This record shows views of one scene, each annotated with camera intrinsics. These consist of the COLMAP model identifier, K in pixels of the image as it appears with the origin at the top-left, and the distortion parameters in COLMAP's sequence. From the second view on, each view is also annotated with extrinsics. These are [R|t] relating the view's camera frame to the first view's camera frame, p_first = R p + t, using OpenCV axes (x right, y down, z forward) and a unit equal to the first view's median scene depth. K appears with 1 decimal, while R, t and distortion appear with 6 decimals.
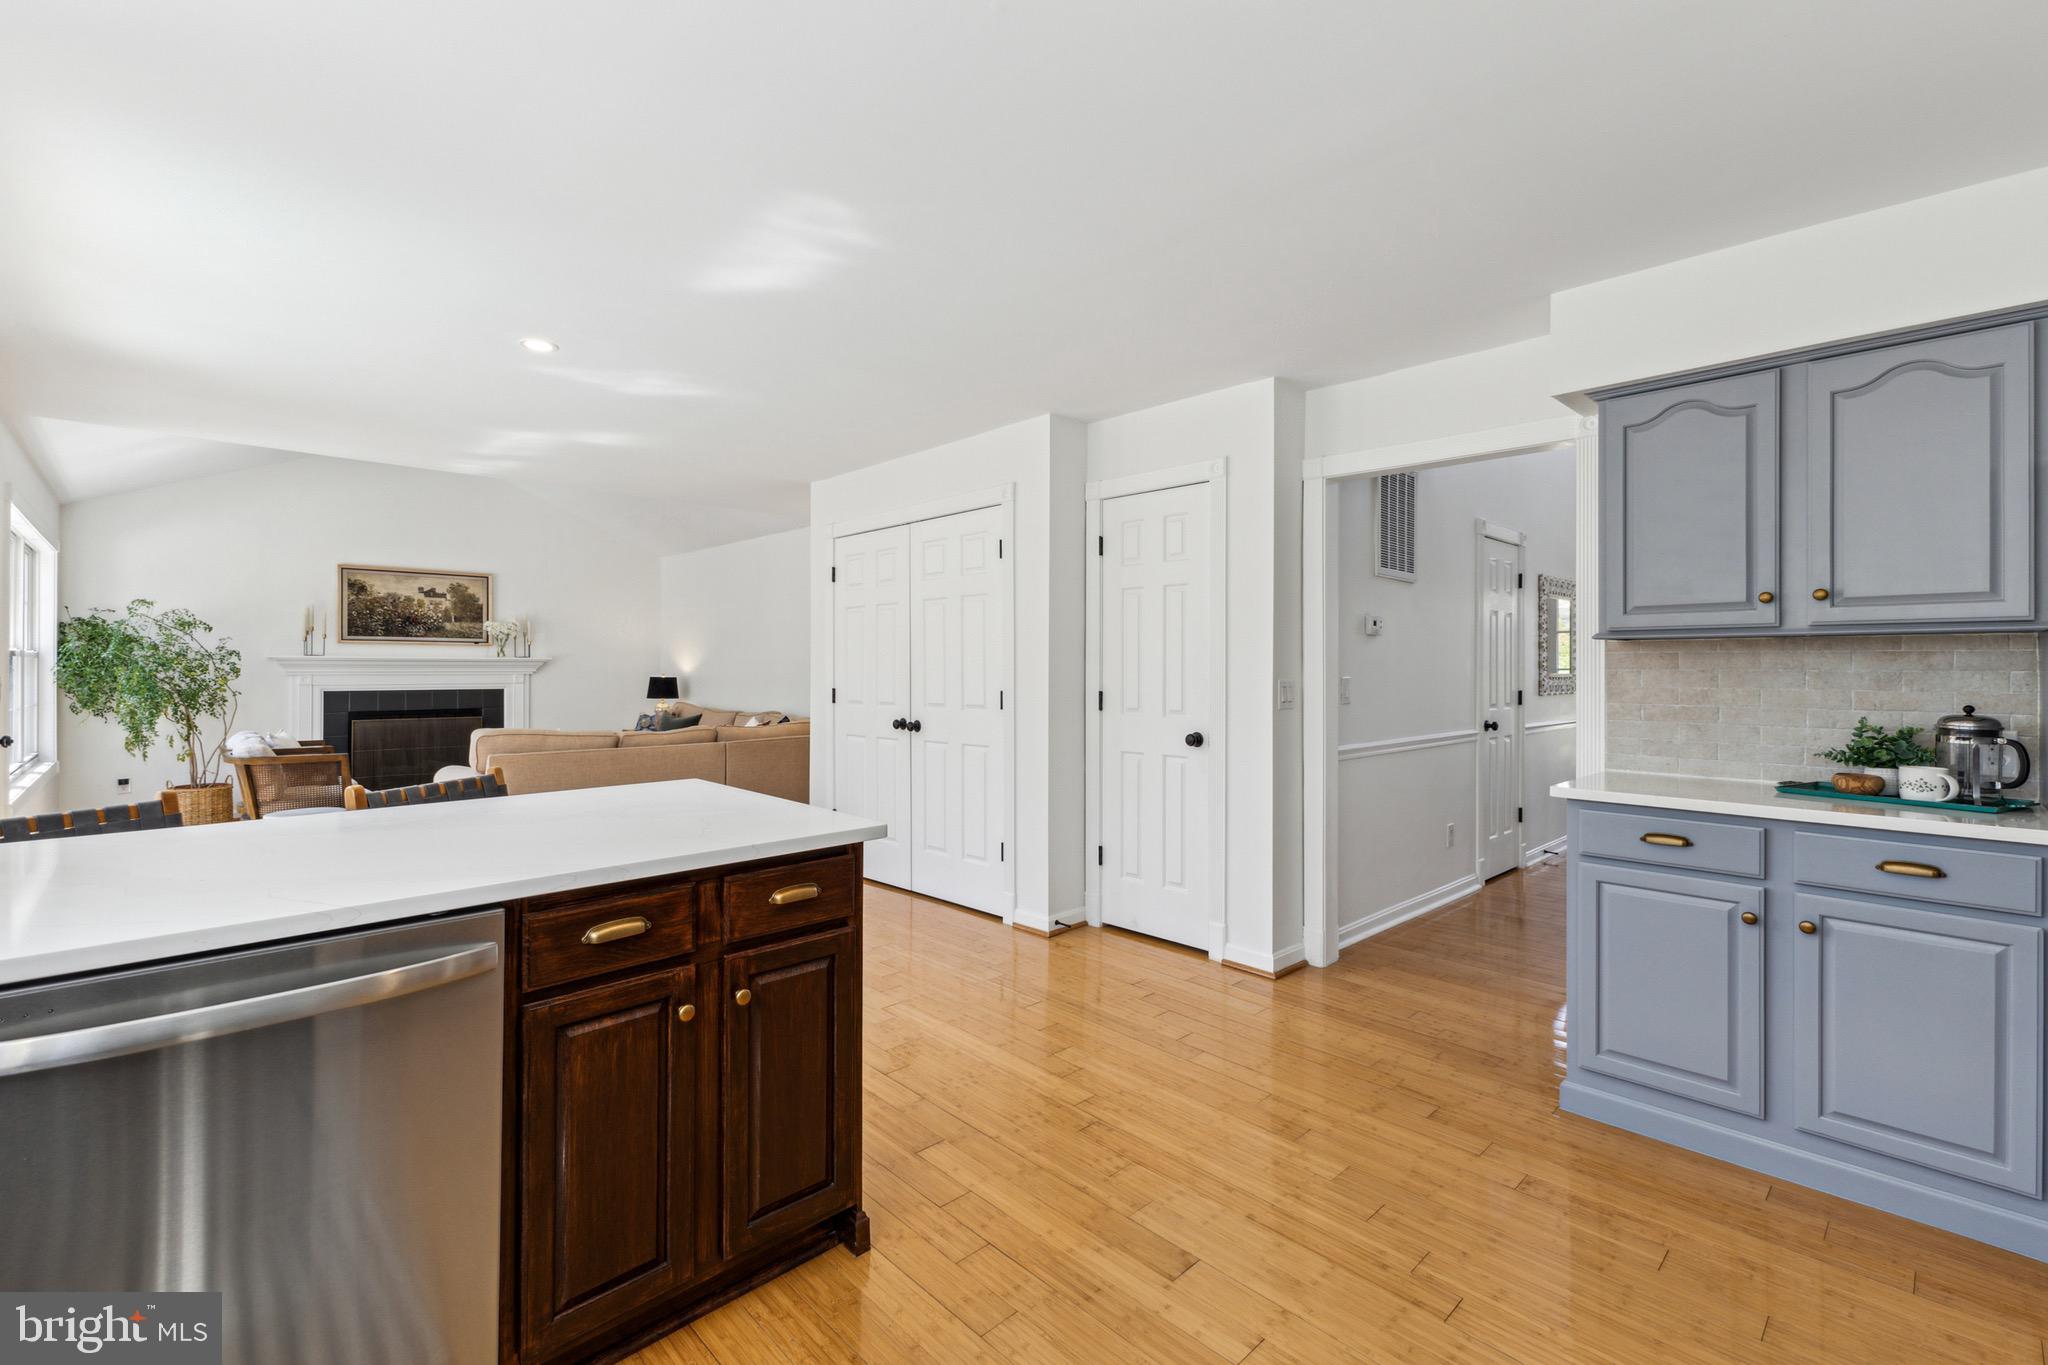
lens RADIAL K [[890.5, 0, 1026.4], [0, 890.5, 664.0], [0, 0, 1]] dist [0.004154, -0.001013]
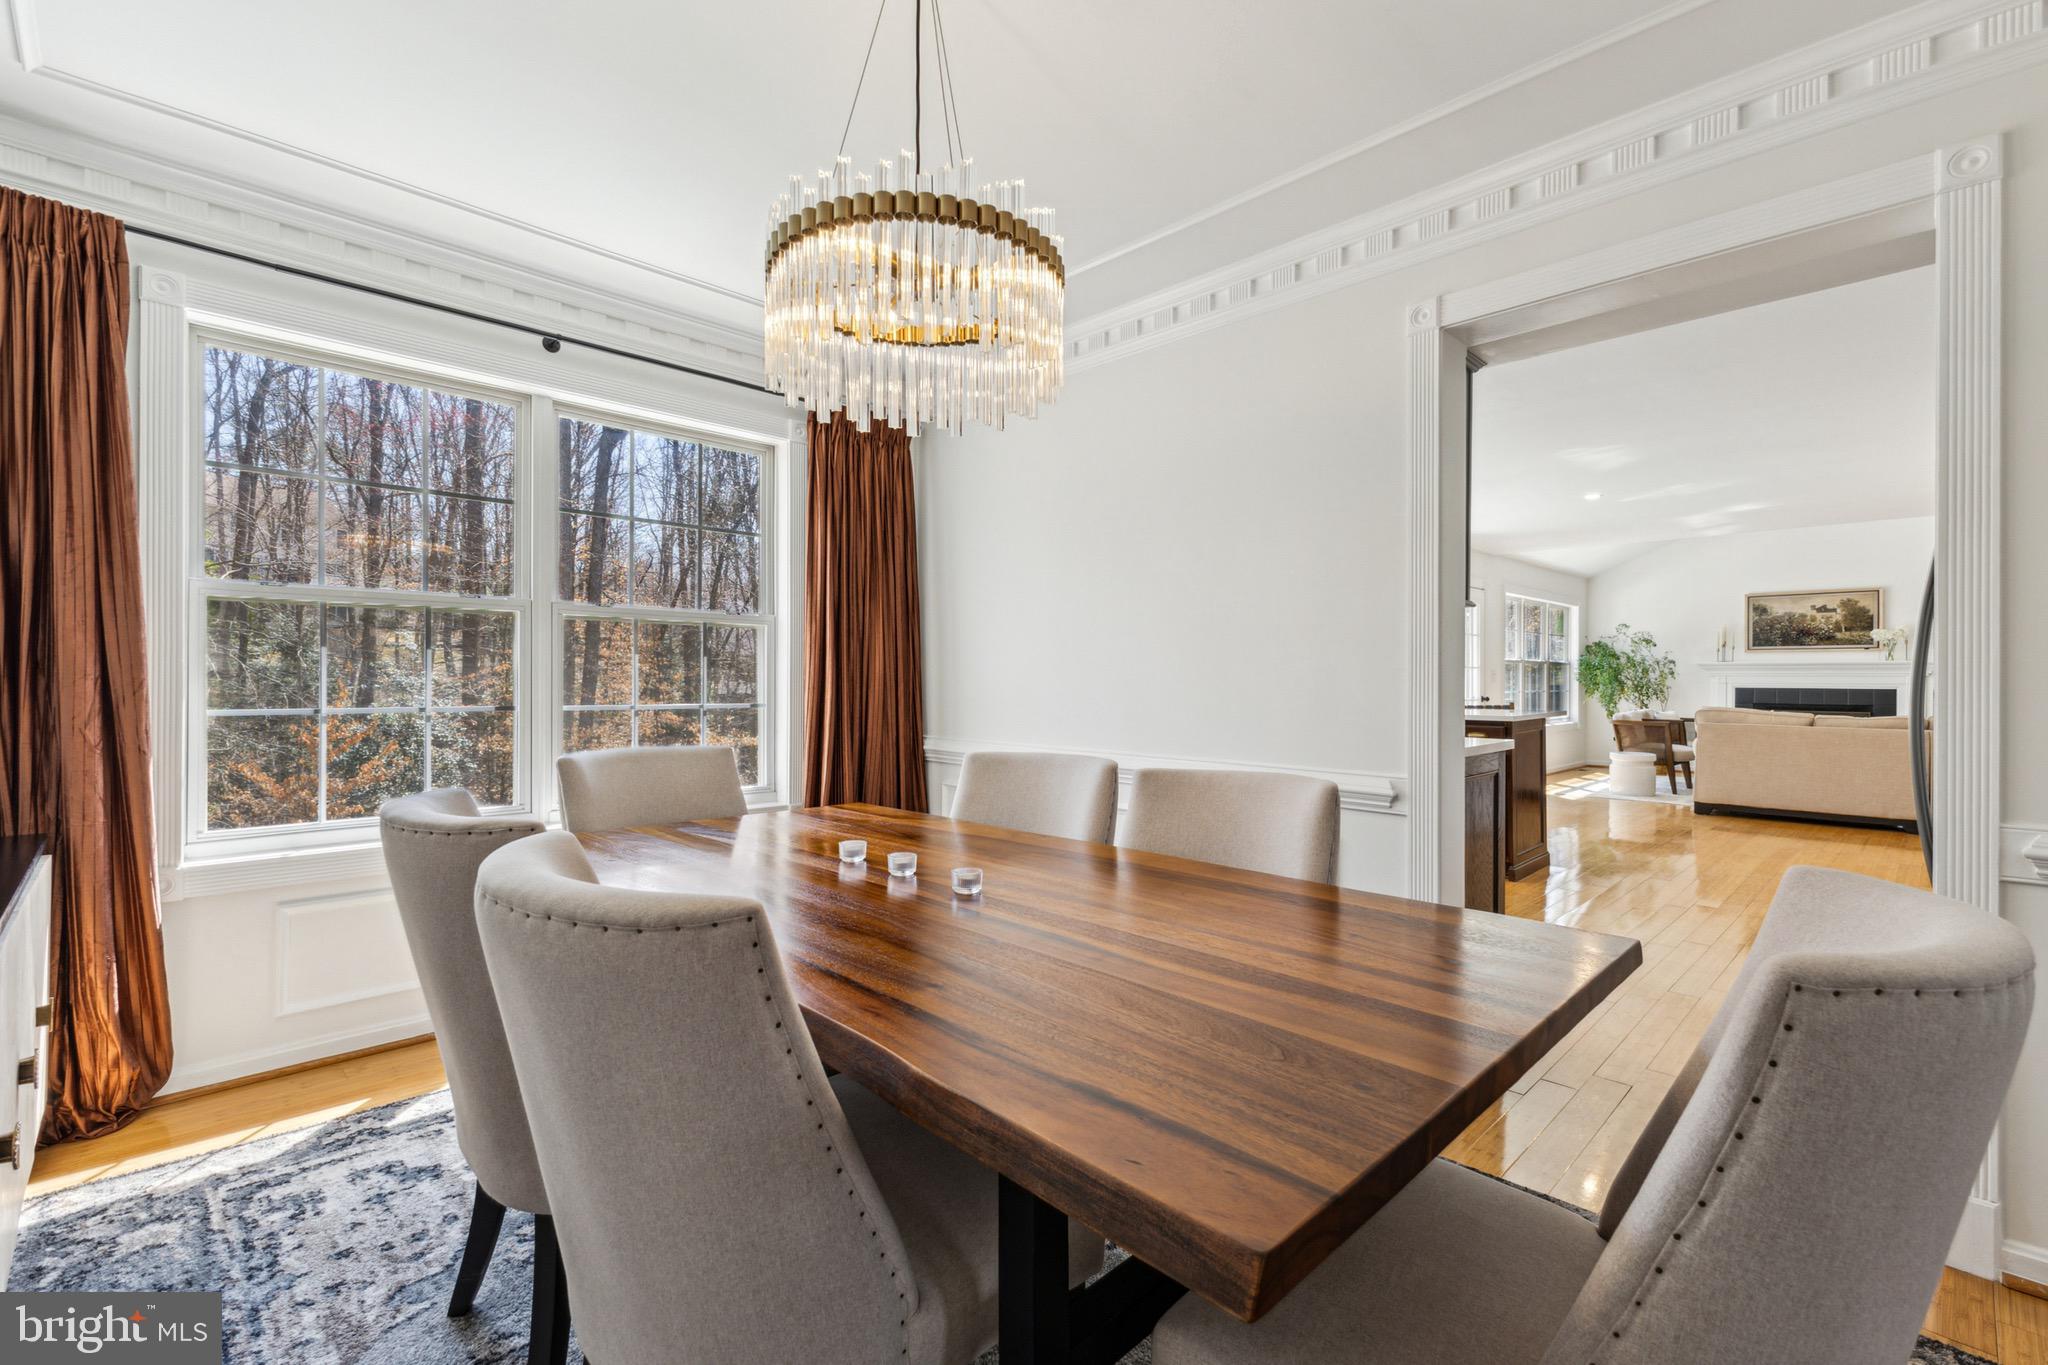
lens RADIAL K [[890.5, 0, 1022.9], [0, 890.5, 678.9], [0, 0, 1]] dist [0.004154, -0.001013]
pose [[-0.005148, -0.000704, -0.999987, 0.580480], [0.000066, 1.000000, -0.000705, 0.017500], [0.999987, -0.000070, -0.005148, -0.093597]]
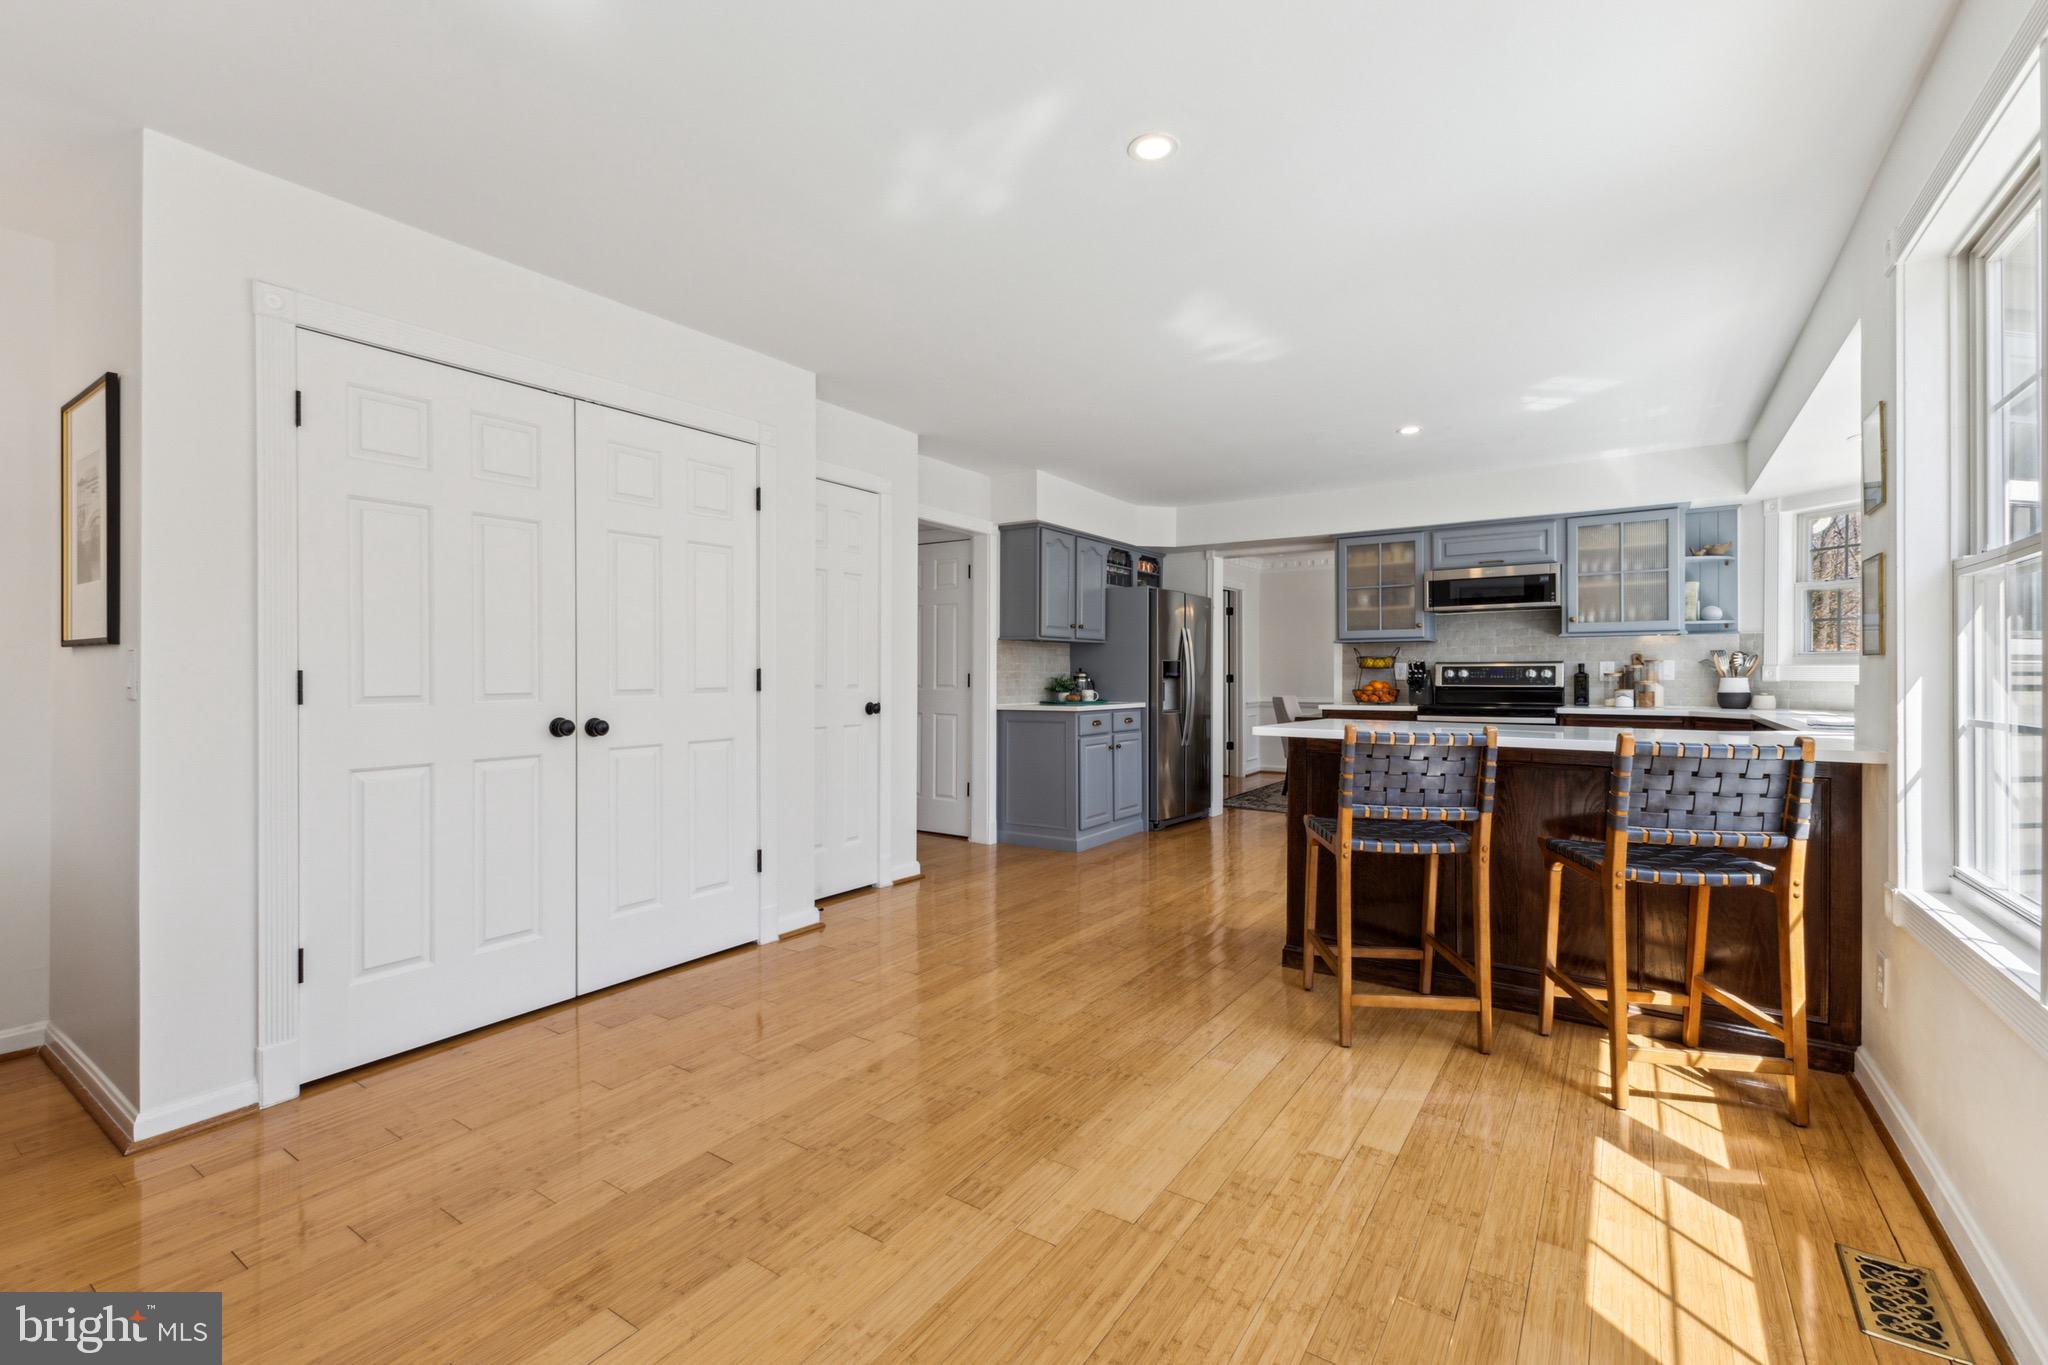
lens RADIAL K [[890.5, 0, 1042.4], [0, 890.5, 670.5], [0, 0, 1]] dist [0.004154, -0.001013]
pose [[-0.218224, 0.002797, 0.975895, -0.500910], [-0.003077, 0.999989, -0.003555, 0.019308], [-0.975894, -0.003779, -0.218213, 0.514586]]
